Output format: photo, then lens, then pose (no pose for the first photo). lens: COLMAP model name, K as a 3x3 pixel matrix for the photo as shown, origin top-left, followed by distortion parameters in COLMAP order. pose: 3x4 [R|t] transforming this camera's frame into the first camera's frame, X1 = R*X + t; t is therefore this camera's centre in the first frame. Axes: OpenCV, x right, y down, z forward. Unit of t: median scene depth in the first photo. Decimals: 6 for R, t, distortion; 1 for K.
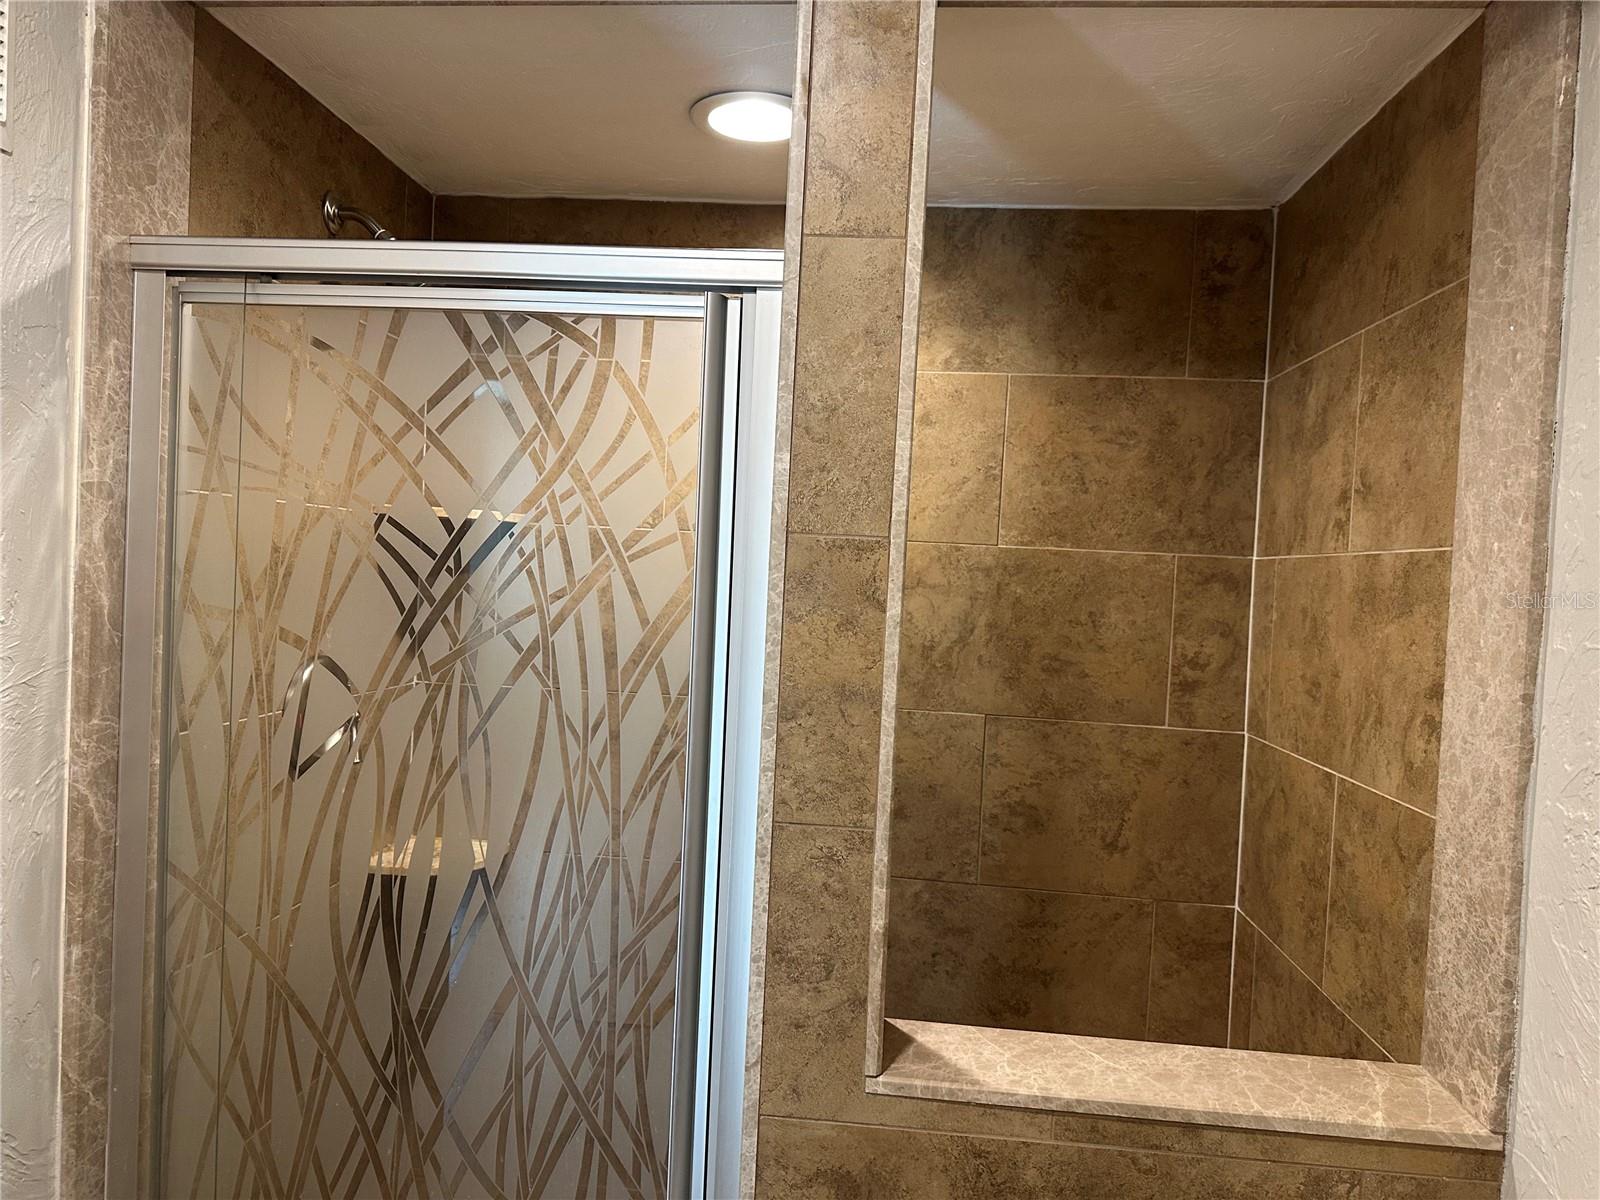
lens RADIAL K [[1130.3, 0, 785.6], [0, 1130.3, 609.2], [0, 0, 1]] dist [0.092896, -0.136640]
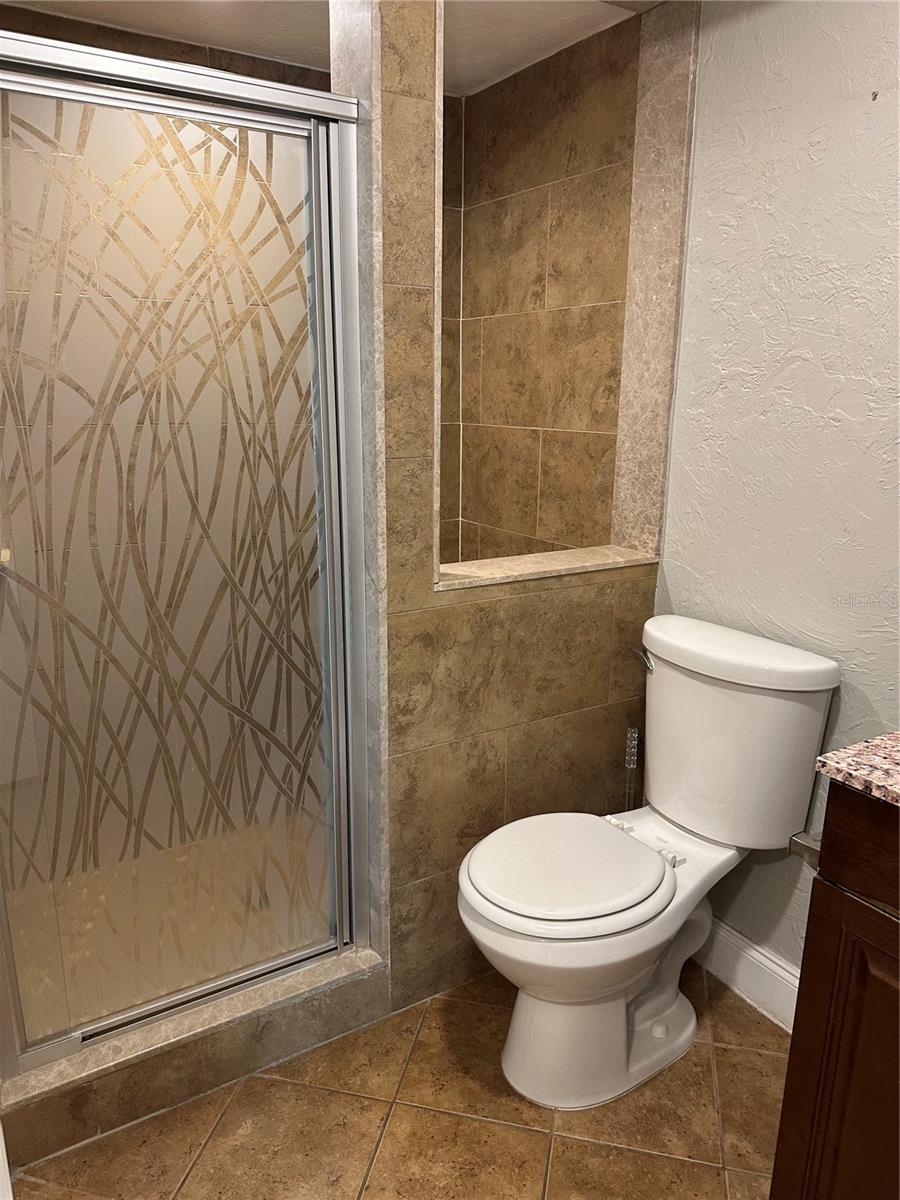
lens RADIAL K [[854.2, 0, 449.0], [0, 854.2, 622.2], [0, 0, 1]] dist [0.063942, -0.120813]
pose [[0.794833, -0.200843, 0.572627, -0.701135], [0.051005, 0.962412, 0.266760, 0.076684], [-0.604680, -0.182823, 0.775202, -0.147470]]
